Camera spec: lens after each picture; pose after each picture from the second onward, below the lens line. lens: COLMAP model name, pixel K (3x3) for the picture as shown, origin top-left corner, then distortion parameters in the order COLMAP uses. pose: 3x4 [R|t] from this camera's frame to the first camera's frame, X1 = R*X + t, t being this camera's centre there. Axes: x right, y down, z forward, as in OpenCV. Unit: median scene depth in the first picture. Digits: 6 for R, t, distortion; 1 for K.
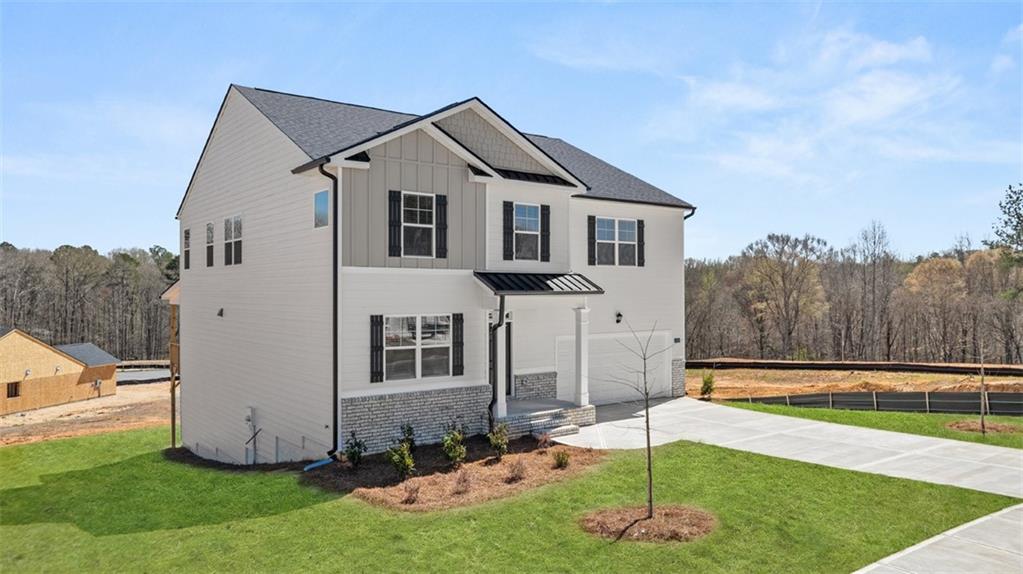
lens RADIAL K [[724.0, 0, 519.8], [0, 724.0, 291.2], [0, 0, 1]] dist [-0.005732, 0.006916]
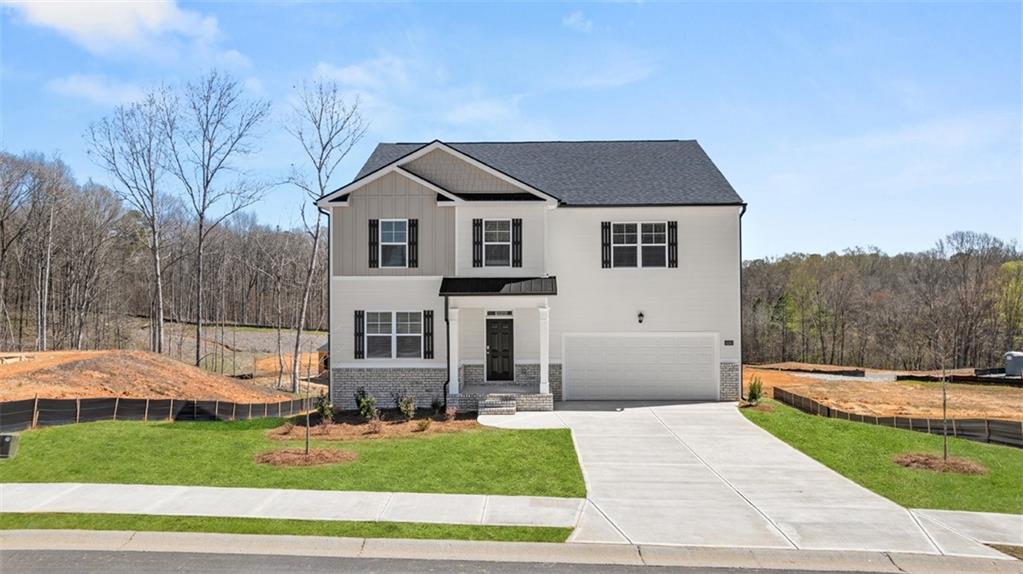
lens RADIAL K [[729.8, 0, 511.2], [0, 729.8, 291.4], [0, 0, 1]] dist [-0.042461, 0.061504]
pose [[0.775032, -0.002521, -0.631917, 0.813330], [0.003177, 0.999995, -0.000093, -0.001946], [0.631914, -0.001935, 0.775036, 0.089111]]
